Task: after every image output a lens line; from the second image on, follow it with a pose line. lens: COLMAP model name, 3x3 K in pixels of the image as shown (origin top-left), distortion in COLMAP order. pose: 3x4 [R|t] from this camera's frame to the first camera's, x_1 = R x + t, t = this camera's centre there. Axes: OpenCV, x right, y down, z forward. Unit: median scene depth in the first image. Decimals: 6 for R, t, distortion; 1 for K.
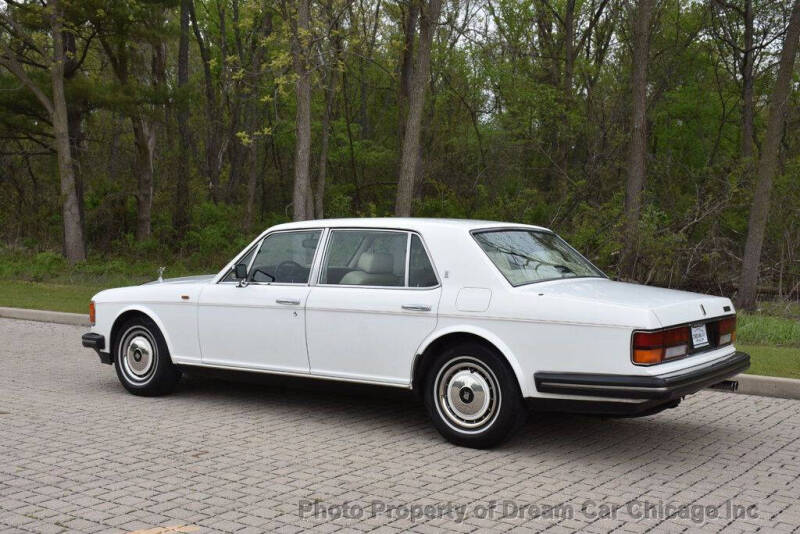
lens RADIAL K [[957.7, 0, 398.6], [0, 957.7, 246.2], [0, 0, 1]] dist [0.062481, 0.025920]
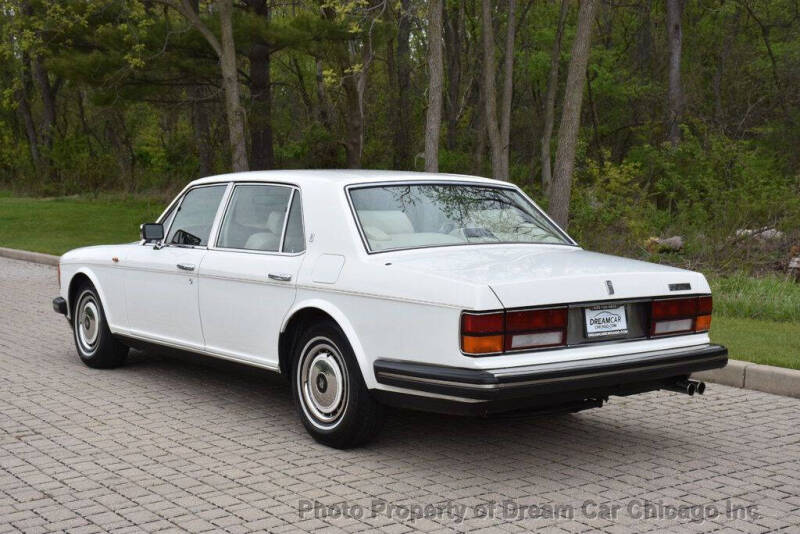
lens RADIAL K [[1109.9, 0, 400.0], [0, 1109.9, 267.0], [0, 0, 1]] dist [0.161948, 0.094271]
pose [[0.954443, 0.017879, -0.297856, 0.406022], [-0.000037, 0.998210, 0.059801, -0.003045], [0.298392, -0.057065, 0.952736, 0.100607]]
